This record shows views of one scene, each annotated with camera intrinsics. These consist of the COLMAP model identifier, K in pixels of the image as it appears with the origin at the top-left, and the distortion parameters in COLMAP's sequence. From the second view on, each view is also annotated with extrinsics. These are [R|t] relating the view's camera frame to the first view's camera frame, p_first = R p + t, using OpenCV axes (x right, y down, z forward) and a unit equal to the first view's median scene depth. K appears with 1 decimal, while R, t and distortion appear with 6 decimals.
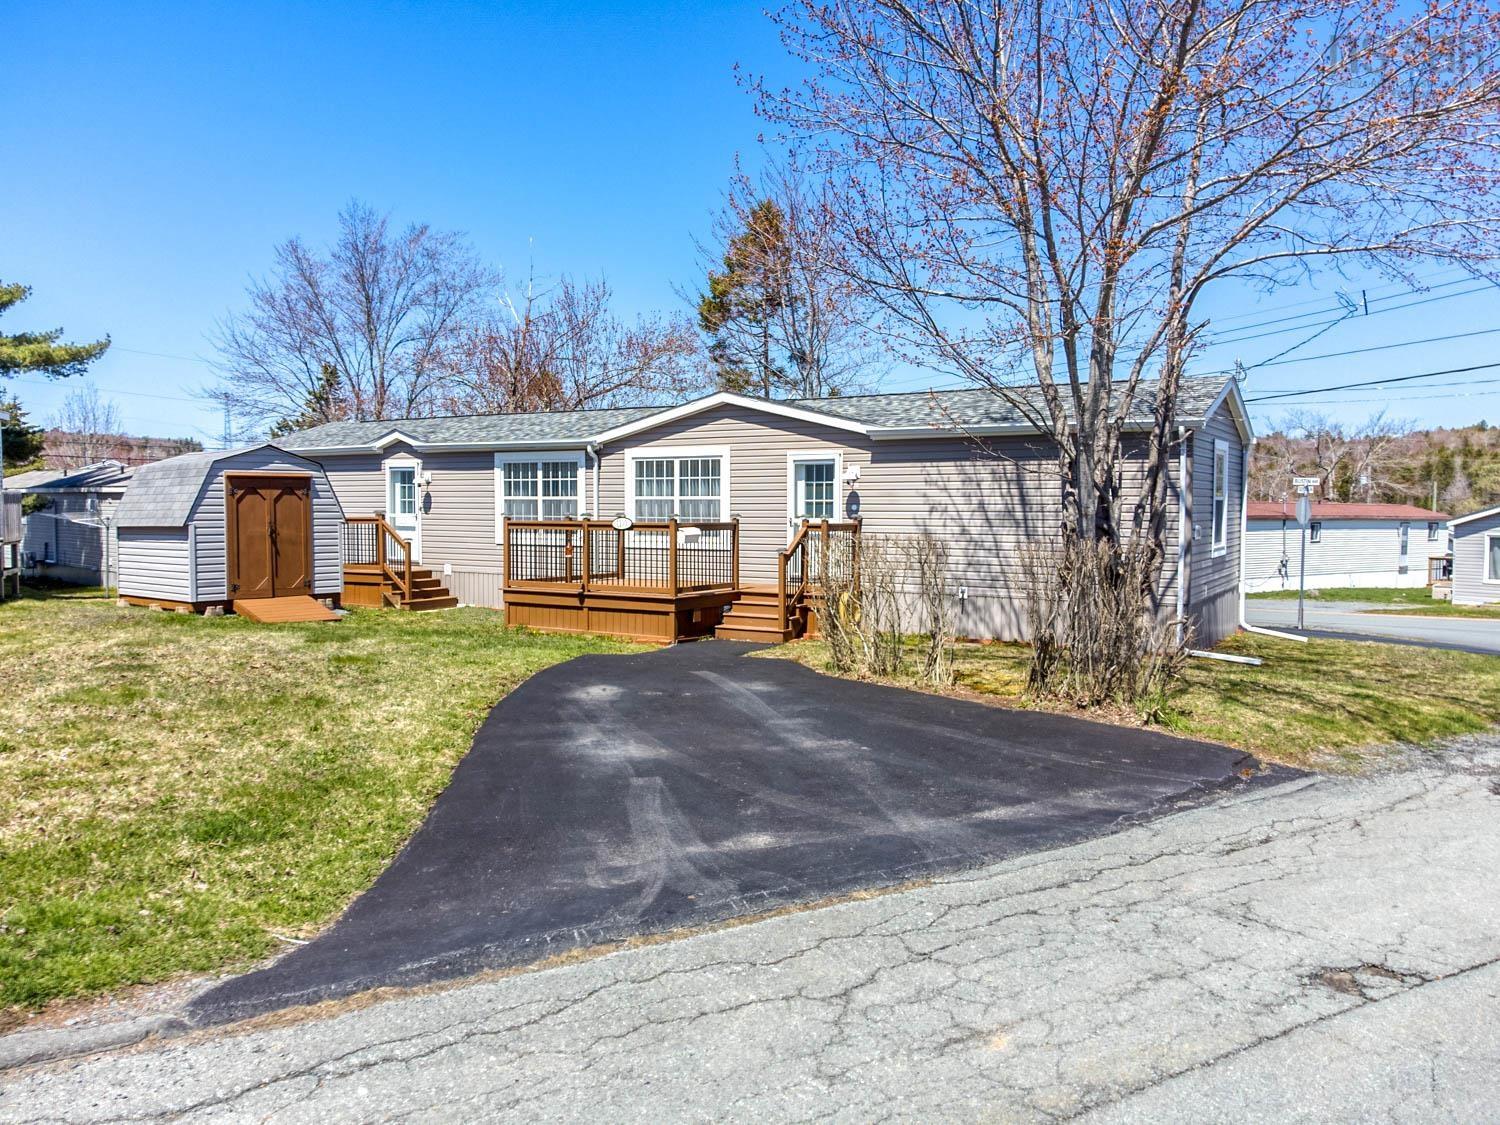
lens RADIAL K [[1107.1, 0, 750.0], [0, 1107.1, 562.5], [0, 0, 1]] dist [0.032056, -0.037447]
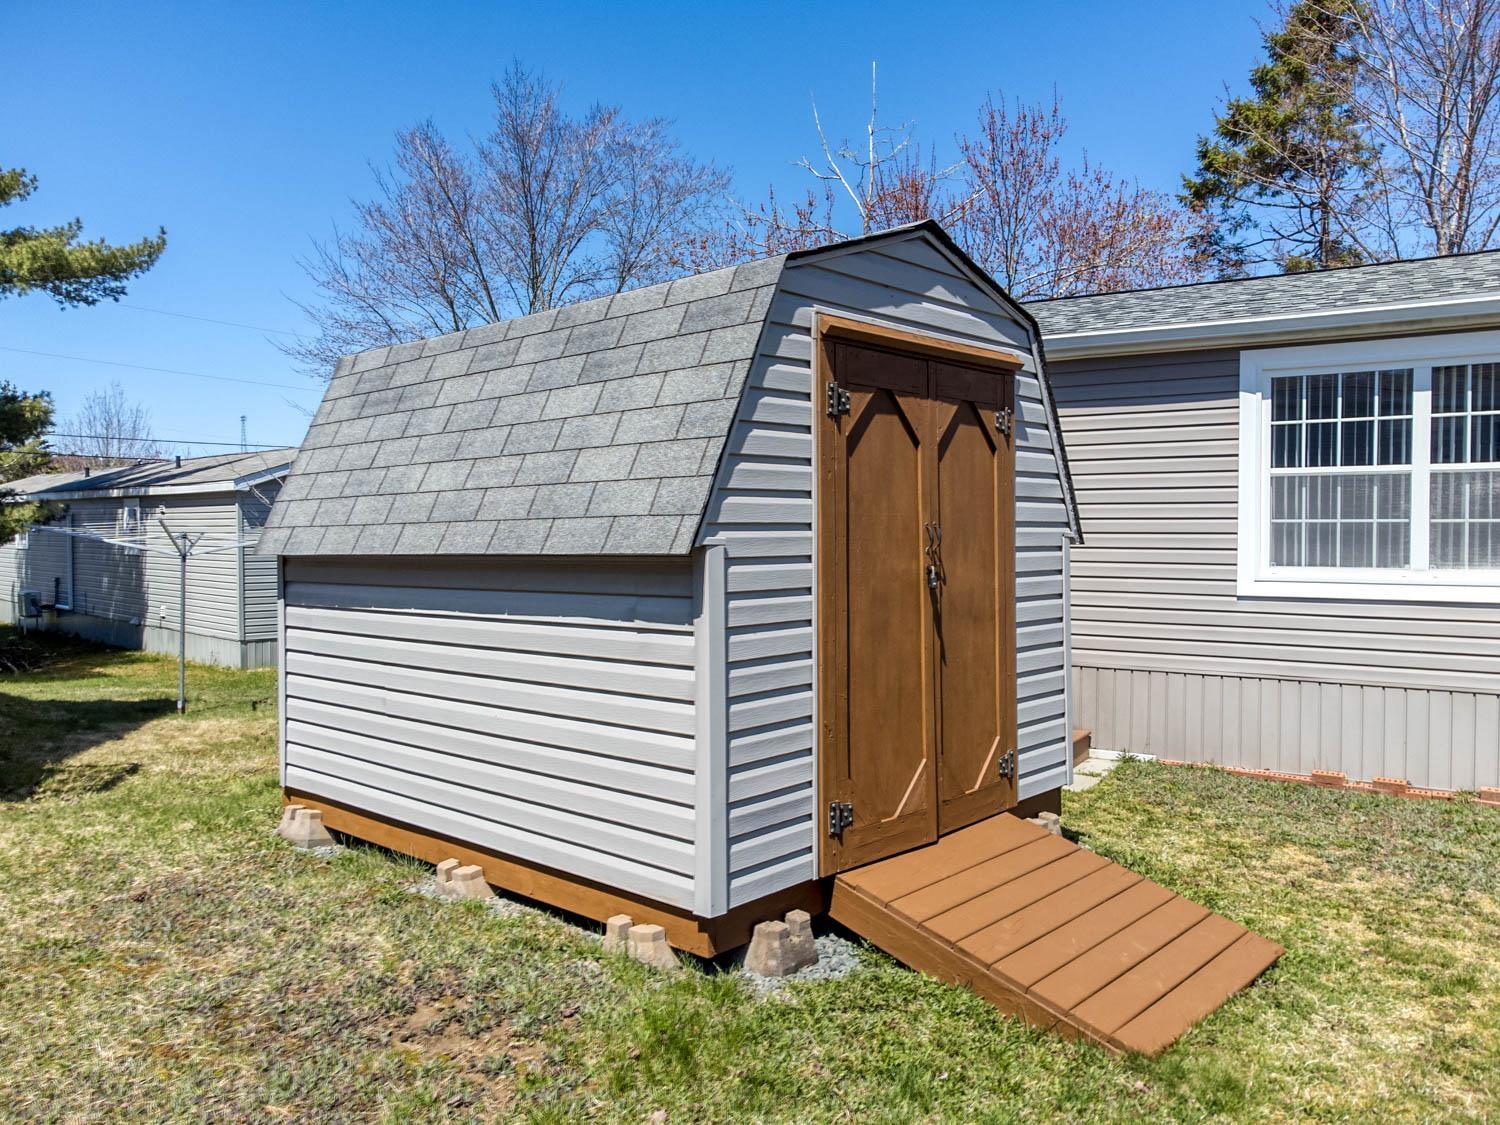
lens RADIAL K [[1115.7, 0, 750.0], [0, 1115.7, 562.5], [0, 0, 1]] dist [-0.004826, 0.015787]
pose [[0.999935, -0.004489, -0.010453, -0.419238], [0.004276, 0.999786, -0.020264, -0.022911], [0.010542, 0.020218, 0.999740, 0.672456]]
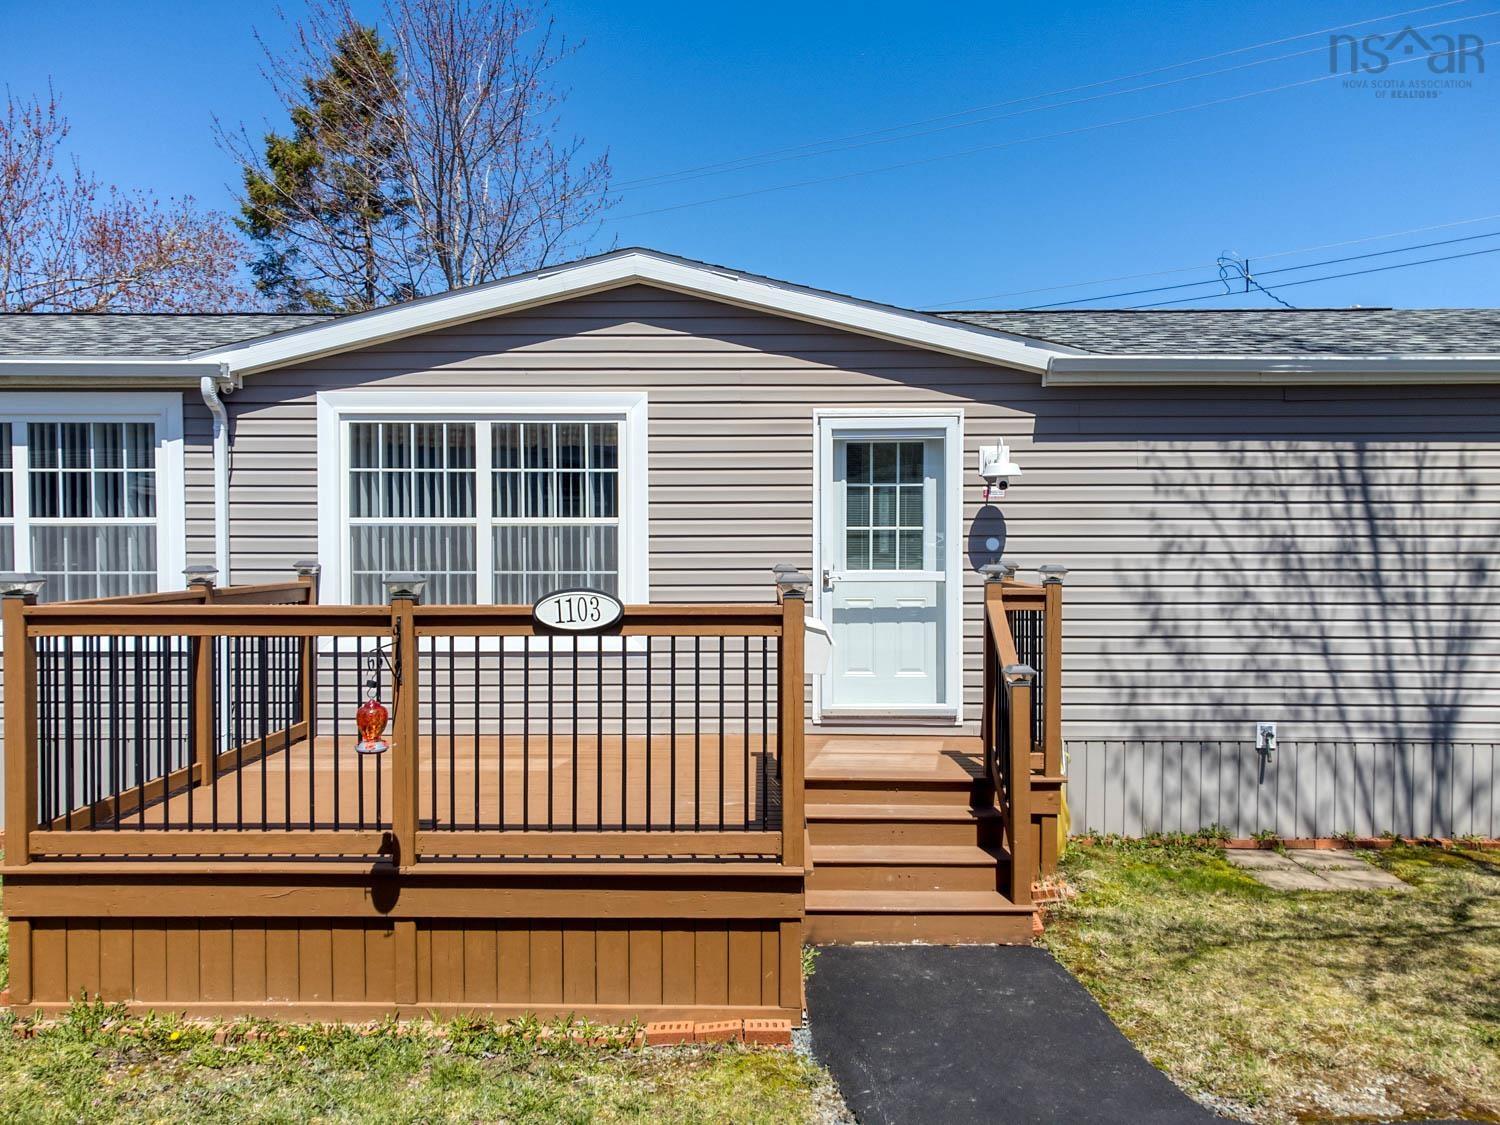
lens RADIAL K [[1115.7, 0, 750.0], [0, 1115.7, 562.5], [0, 0, 1]] dist [-0.004826, 0.015787]
pose [[0.863053, -0.015737, 0.504868, -0.176763], [0.028703, 0.999427, -0.017914, -0.033253], [-0.504297, 0.029953, 0.863011, 0.596098]]
